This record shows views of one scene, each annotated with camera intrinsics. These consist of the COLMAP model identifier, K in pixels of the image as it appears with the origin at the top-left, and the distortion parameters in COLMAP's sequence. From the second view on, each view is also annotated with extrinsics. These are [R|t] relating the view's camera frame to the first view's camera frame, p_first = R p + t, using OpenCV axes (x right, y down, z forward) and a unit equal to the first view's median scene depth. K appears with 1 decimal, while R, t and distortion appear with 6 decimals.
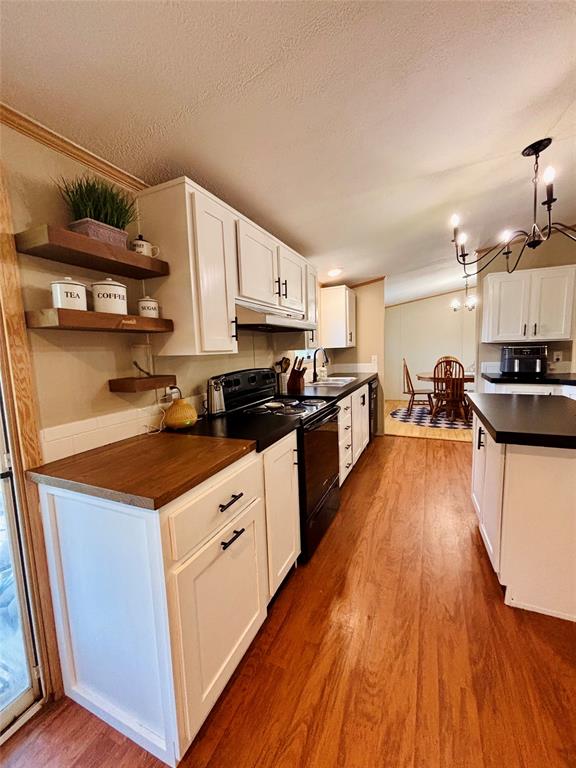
lens RADIAL K [[311.7, 0, 288.6], [0, 311.7, 382.8], [0, 0, 1]] dist [0.001877, 0.000800]
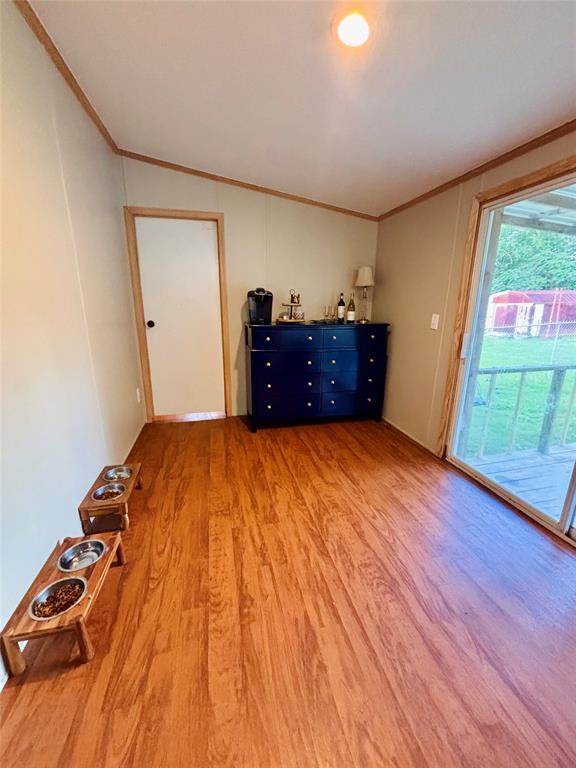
lens RADIAL K [[311.7, 0, 289.8], [0, 311.7, 388.1], [0, 0, 1]] dist [0.001877, 0.000800]
pose [[-0.788502, 0.187901, -0.585627, 1.110461], [-0.055466, 0.926583, 0.371978, -0.136143], [0.612527, 0.325787, -0.720190, 1.437488]]
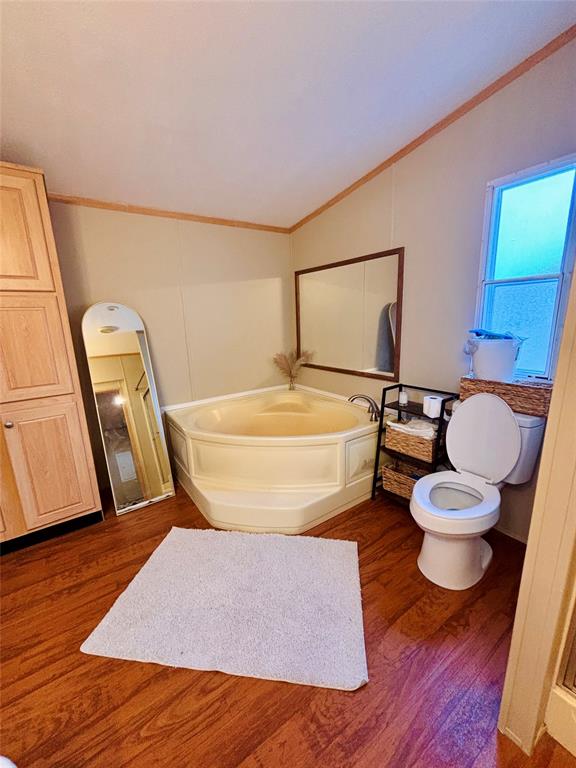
lens RADIAL K [[311.7, 0, 289.8], [0, 311.7, 383.7], [0, 0, 1]] dist [0.001877, 0.000800]
pose [[-0.851726, -0.051526, 0.521448, -0.688343], [0.122150, 0.948211, 0.293214, -0.083054], [-0.509551, 0.313433, -0.801322, 1.103735]]
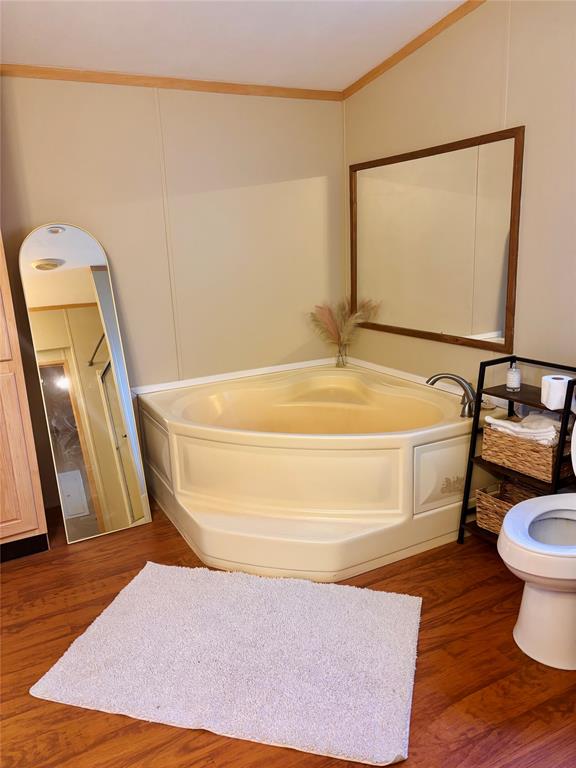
lens RADIAL K [[585.2, 0, 290.8], [0, 585.2, 387.0], [0, 0, 1]] dist [0.030128, -0.037742]
pose [[-0.780995, -0.090881, 0.617889, -0.968899], [0.139579, 0.938931, 0.314524, -0.128001], [-0.608740, 0.331886, -0.720616, 1.320672]]
